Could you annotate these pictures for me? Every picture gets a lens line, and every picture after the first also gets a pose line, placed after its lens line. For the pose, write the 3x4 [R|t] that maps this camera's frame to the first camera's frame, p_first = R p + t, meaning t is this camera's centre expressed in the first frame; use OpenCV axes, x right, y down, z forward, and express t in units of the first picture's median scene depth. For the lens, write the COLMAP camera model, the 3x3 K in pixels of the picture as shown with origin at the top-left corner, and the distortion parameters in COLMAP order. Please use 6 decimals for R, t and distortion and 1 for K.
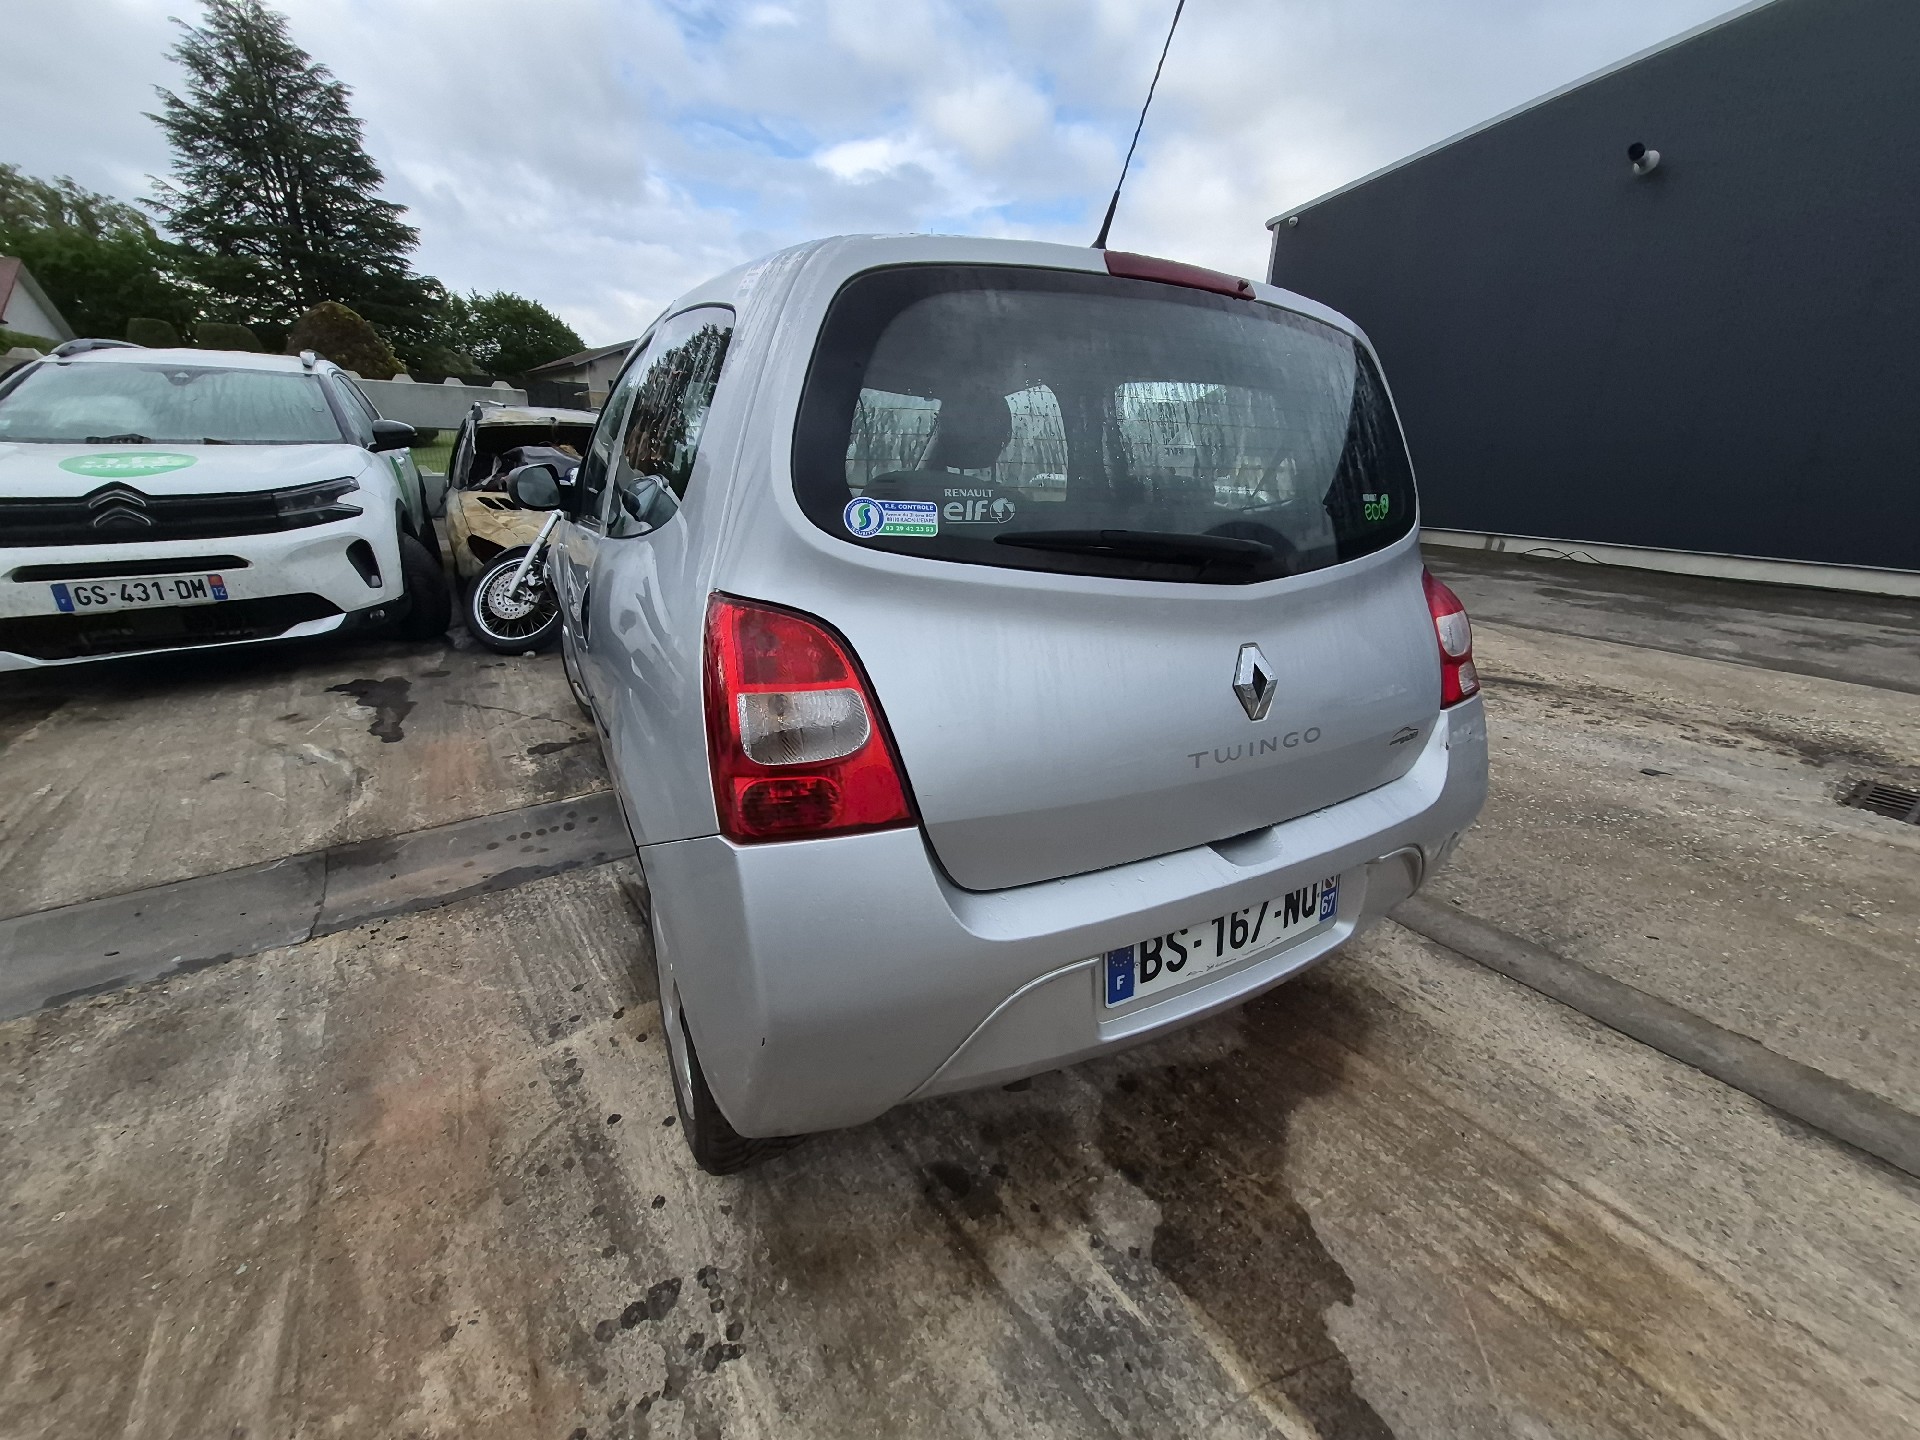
lens RADIAL K [[750.9, 0, 957.5], [0, 750.9, 724.4], [0, 0, 1]] dist [-0.001150, 0.000325]
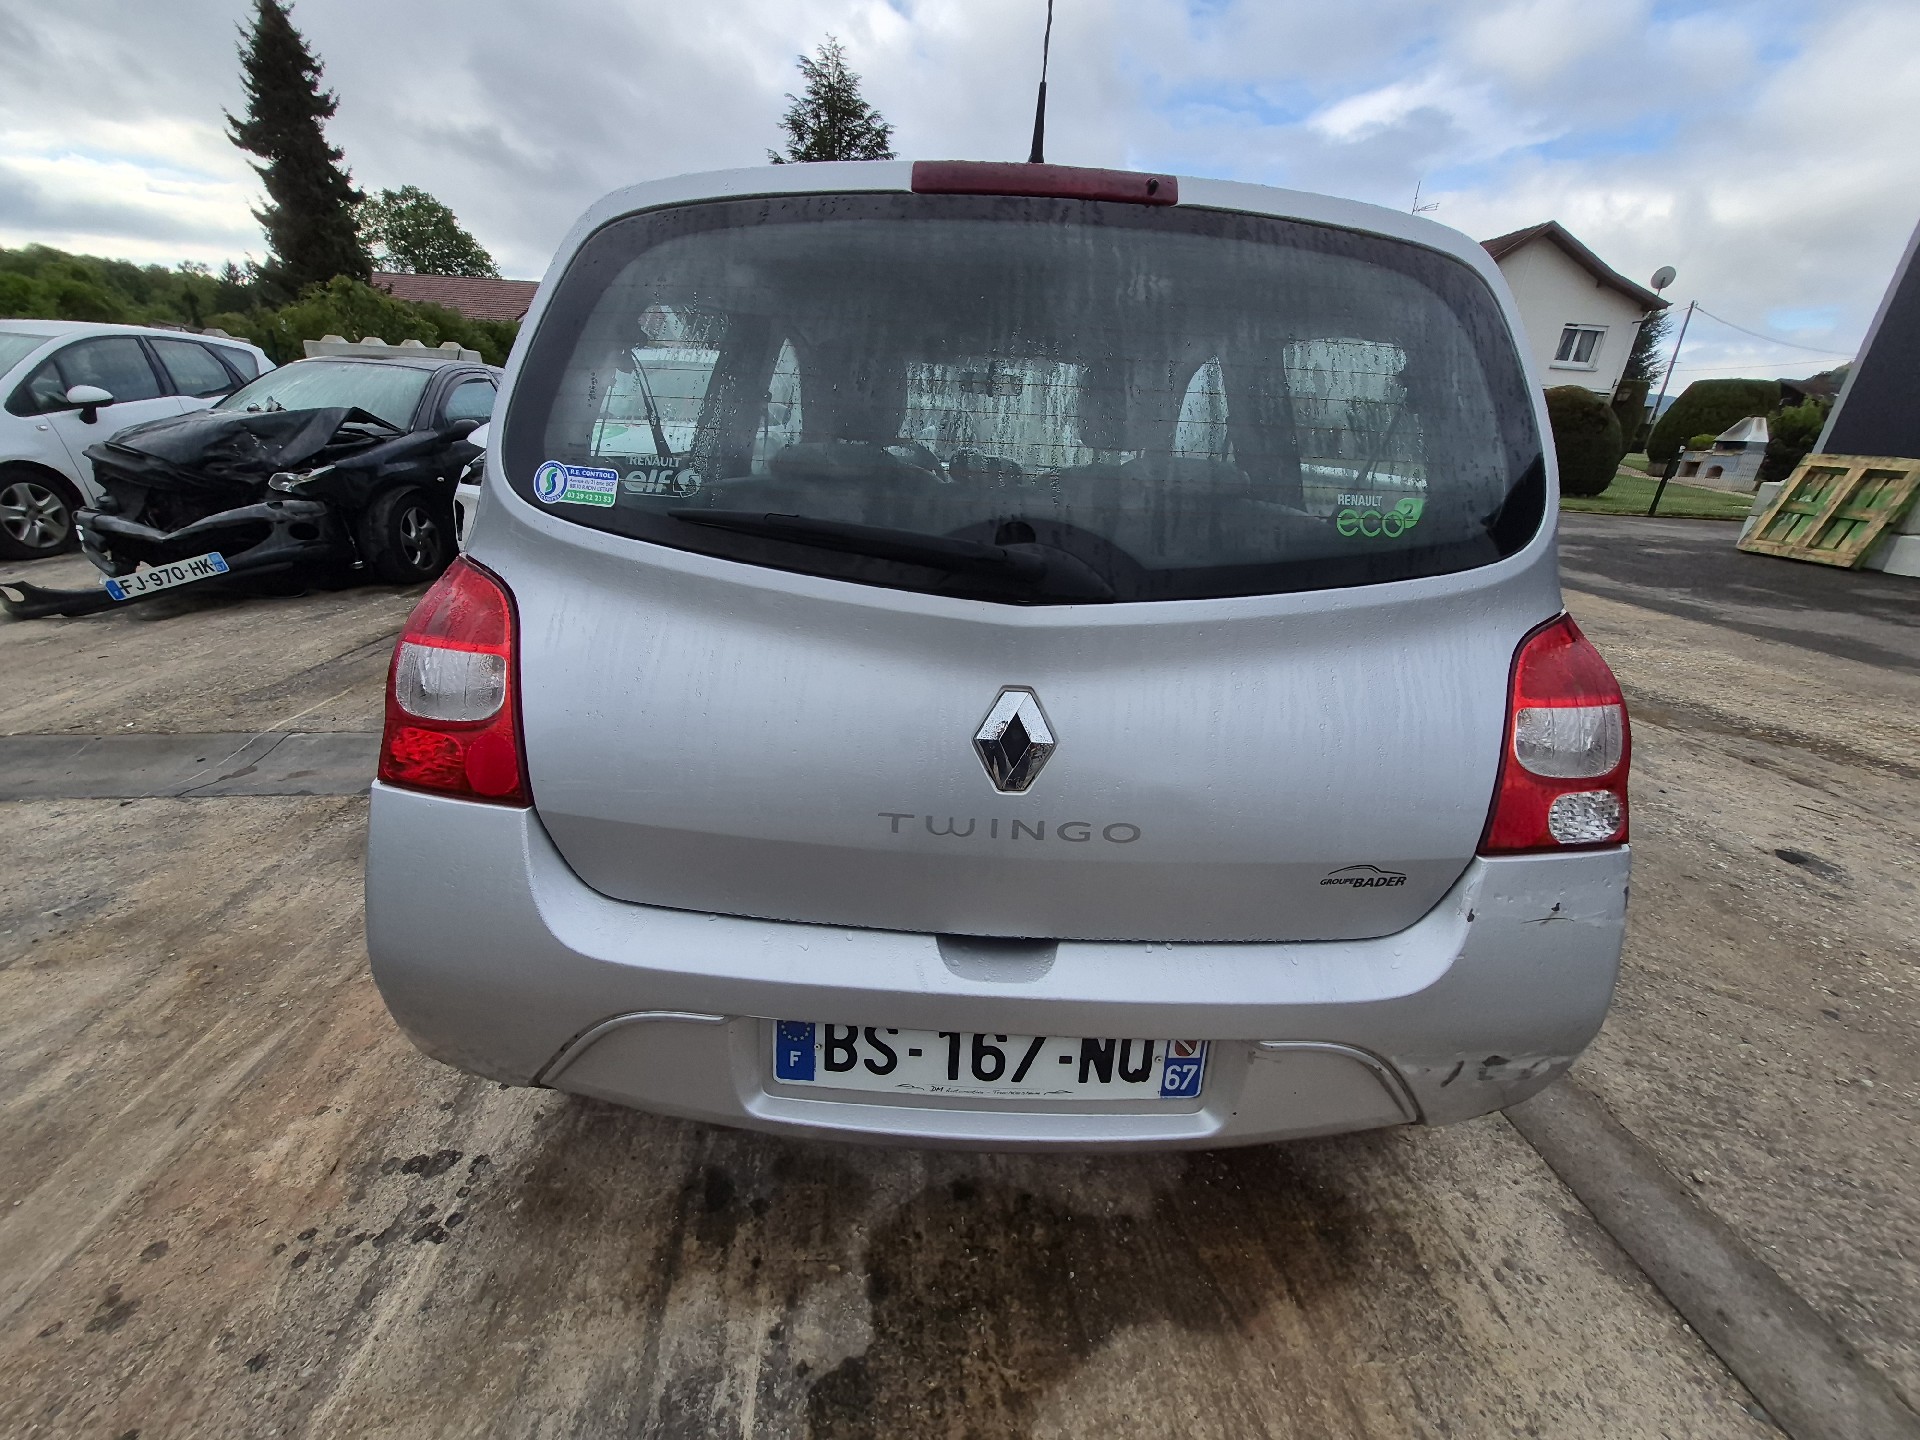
lens RADIAL K [[750.9, 0, 963.1], [0, 750.9, 727.0], [0, 0, 1]] dist [-0.001150, 0.000325]
pose [[0.870582, 0.195766, -0.451401, 0.501961], [-0.186855, 0.980251, 0.064749, -0.078820], [0.455162, 0.027978, 0.889969, 0.240892]]
